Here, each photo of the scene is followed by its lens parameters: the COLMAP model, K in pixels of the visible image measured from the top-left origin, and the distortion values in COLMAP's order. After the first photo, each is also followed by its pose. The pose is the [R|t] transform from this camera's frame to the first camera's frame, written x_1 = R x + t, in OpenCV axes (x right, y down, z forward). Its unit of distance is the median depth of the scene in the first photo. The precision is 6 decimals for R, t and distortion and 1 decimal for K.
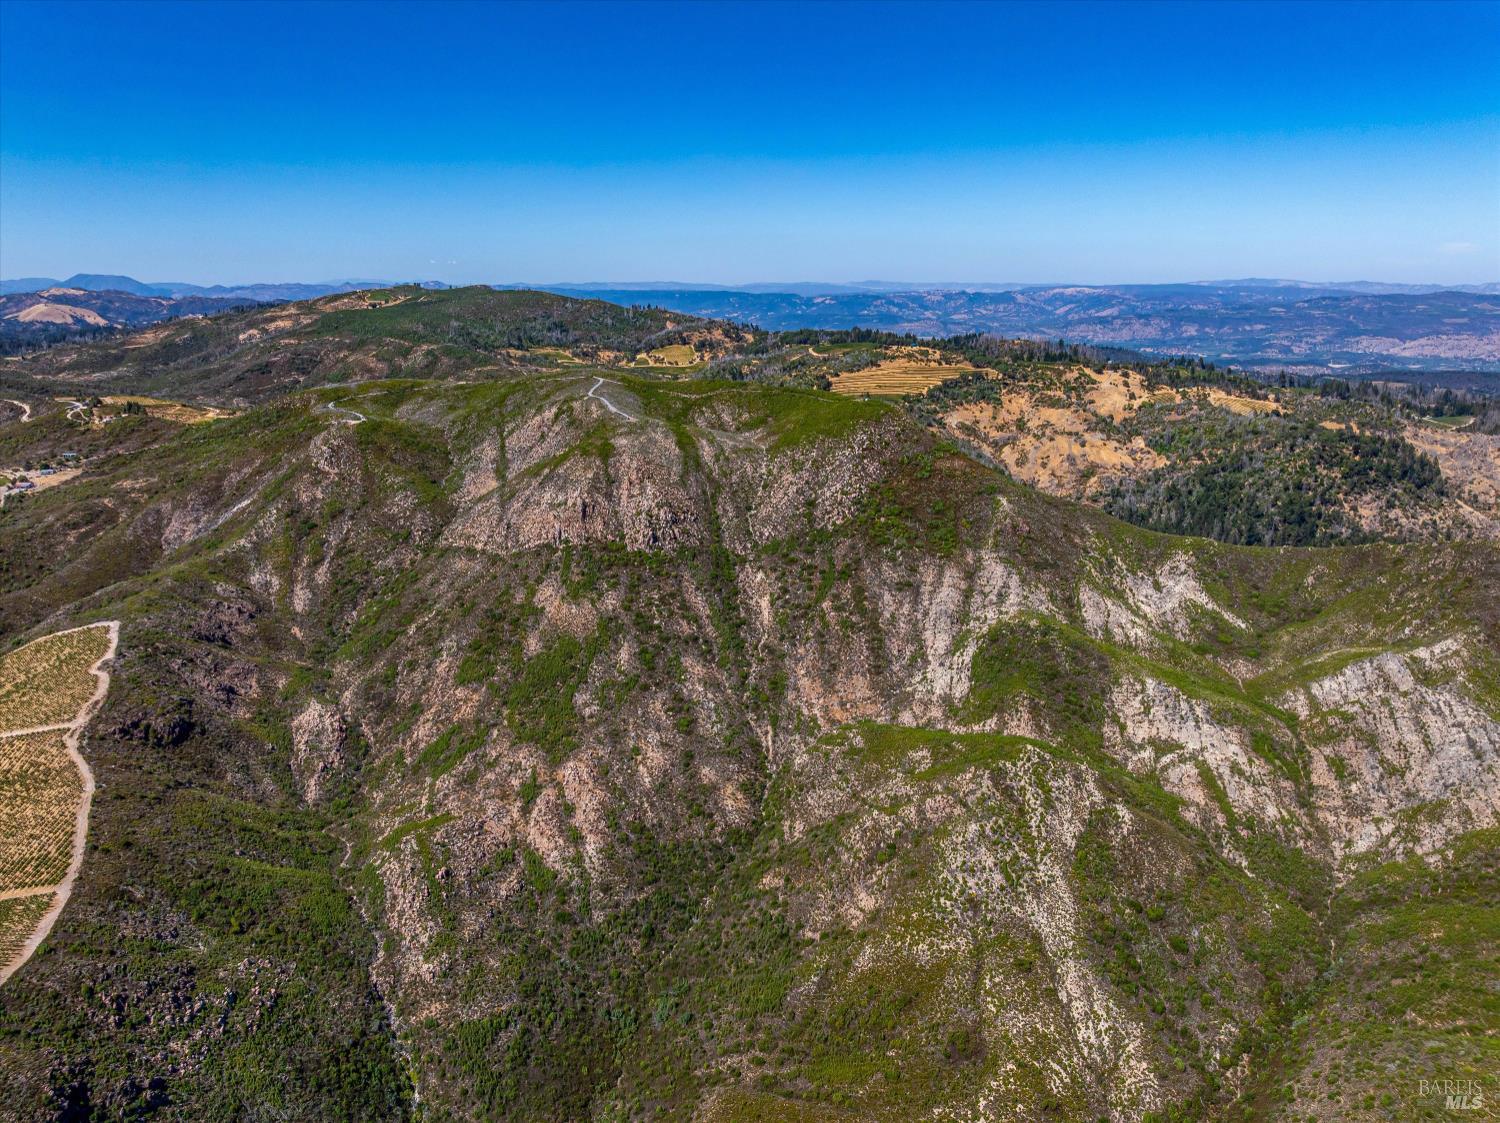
lens RADIAL K [[1051.2, 0, 750.0], [0, 1051.2, 561.5], [0, 0, 1]] dist [-0.040602, 0.006675]
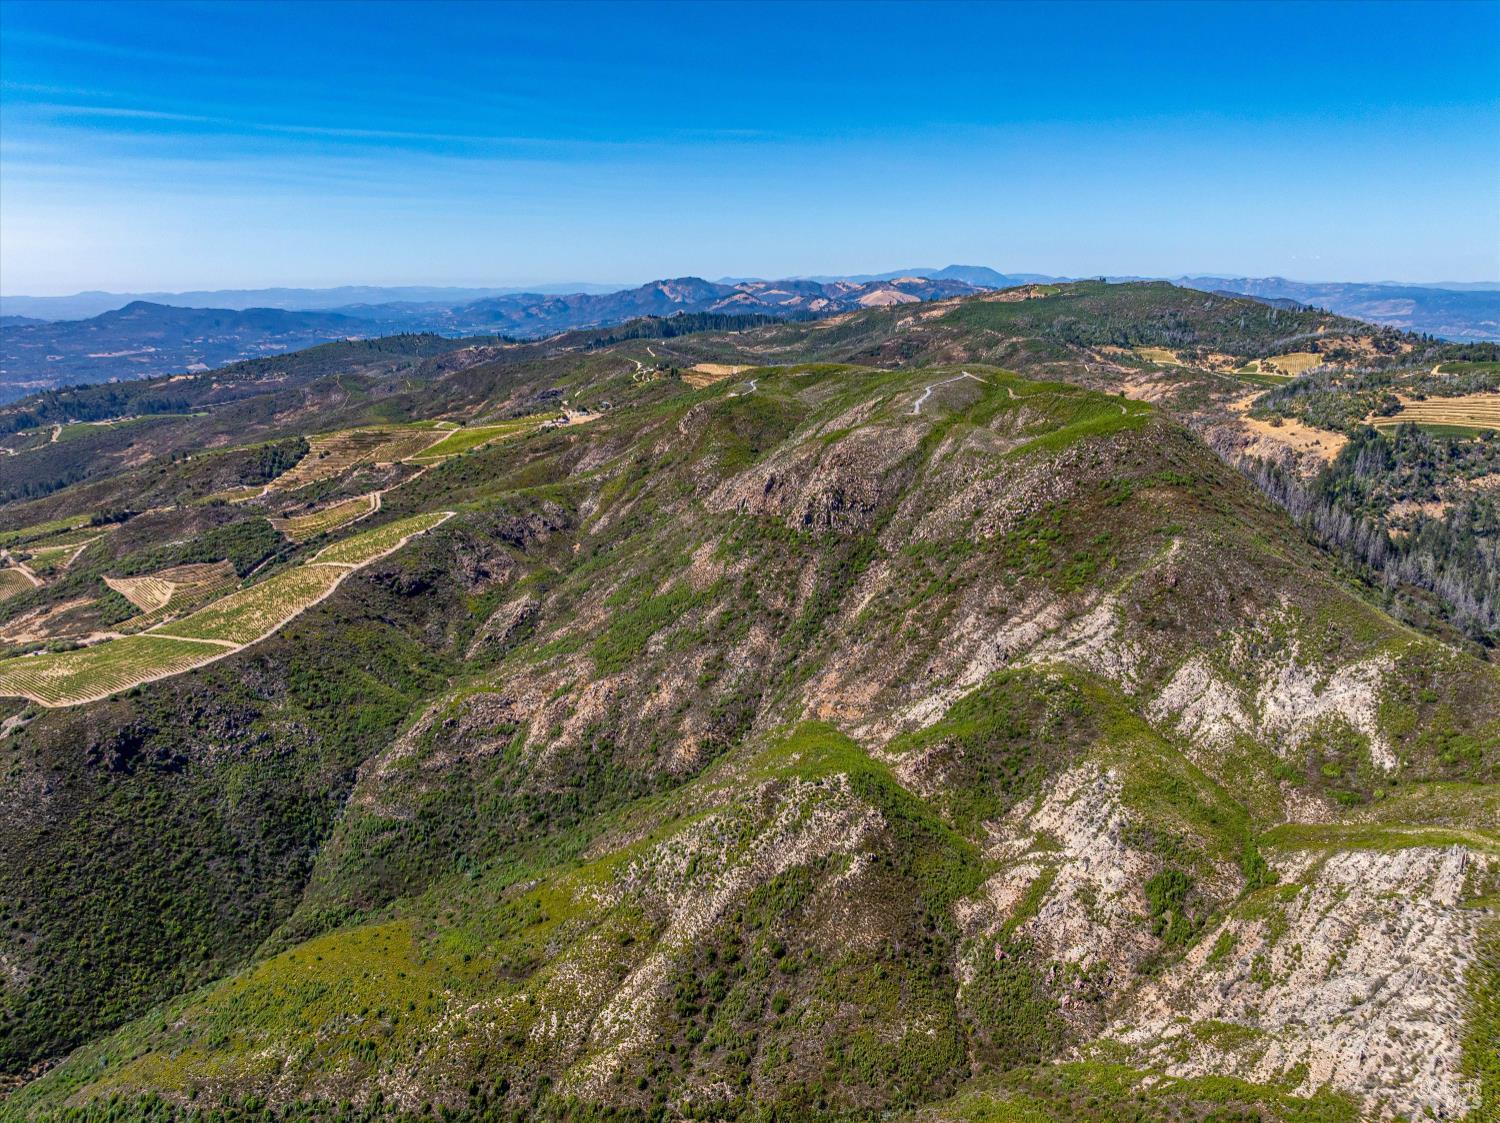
lens RADIAL K [[1051.2, 0, 750.0], [0, 1051.2, 561.5], [0, 0, 1]] dist [-0.040602, 0.006675]
pose [[0.729692, 0.181475, -0.659255, 0.443054], [-0.177837, 0.981327, 0.073296, -0.036897], [0.660245, 0.063756, 0.748339, 0.126521]]
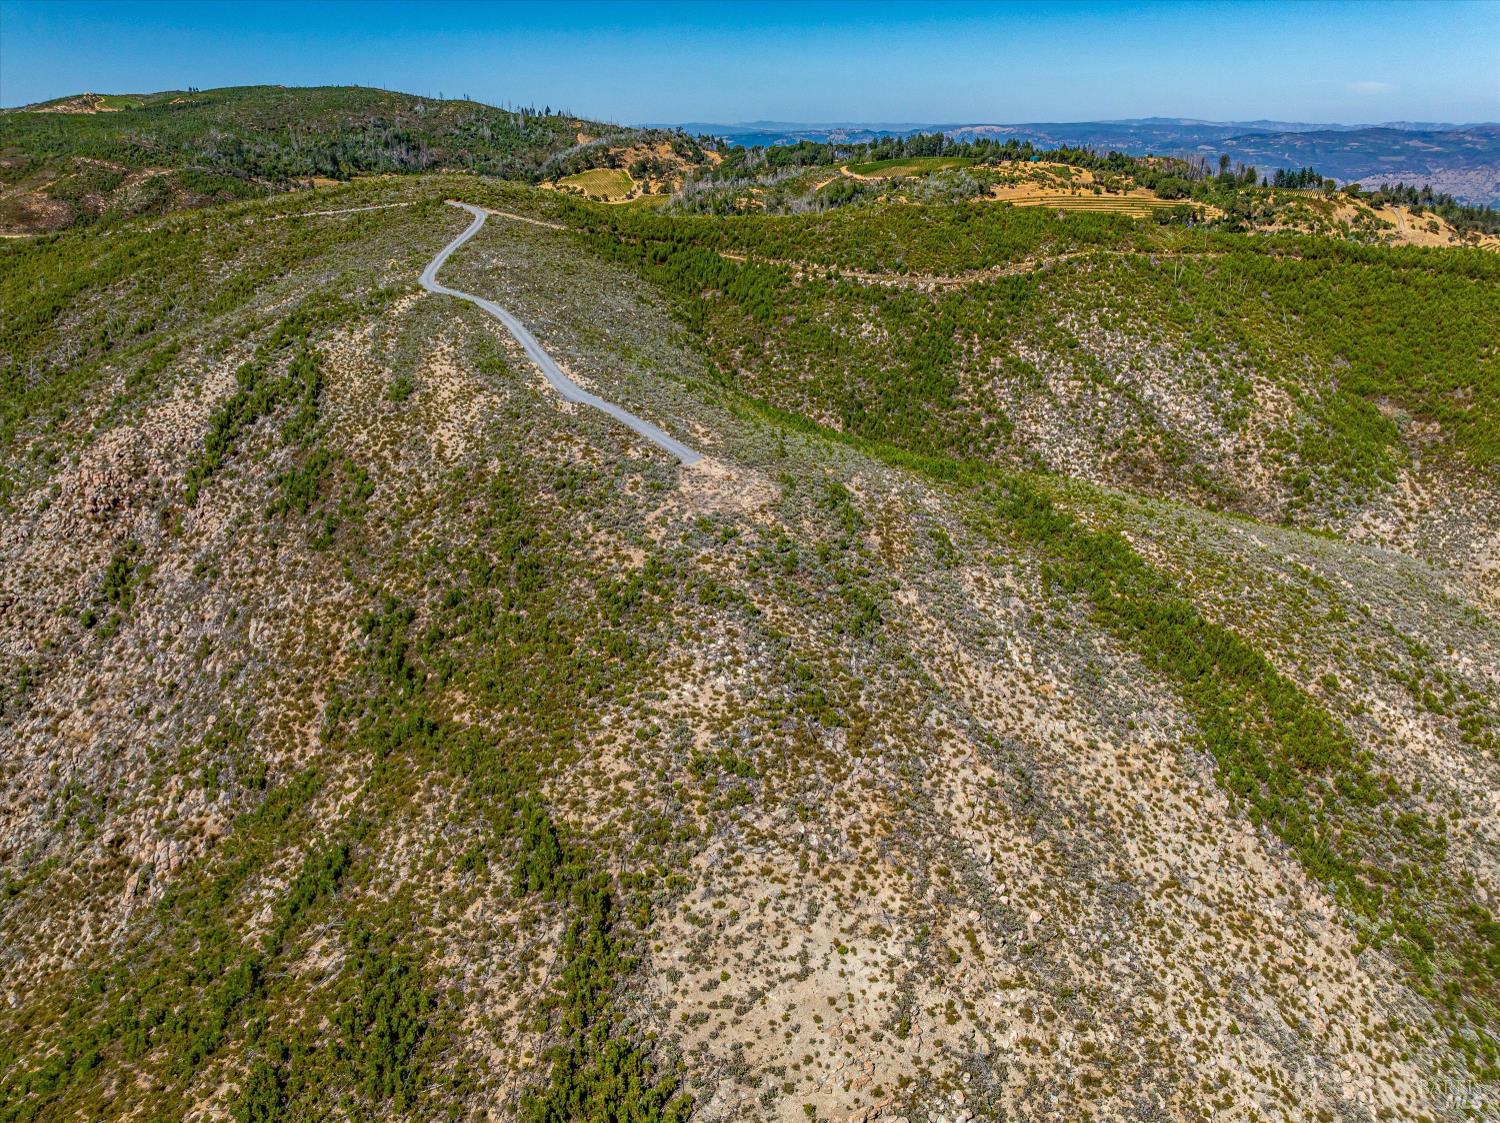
lens RADIAL K [[1061.2, 0, 757.4], [0, 1061.2, 563.3], [0, 0, 1]] dist [-0.065416, 0.036089]
pose [[0.994018, -0.043192, 0.100311, -0.114416], [0.029249, 0.990205, 0.136527, -0.134394], [-0.105225, -0.132776, 0.985545, 0.803781]]
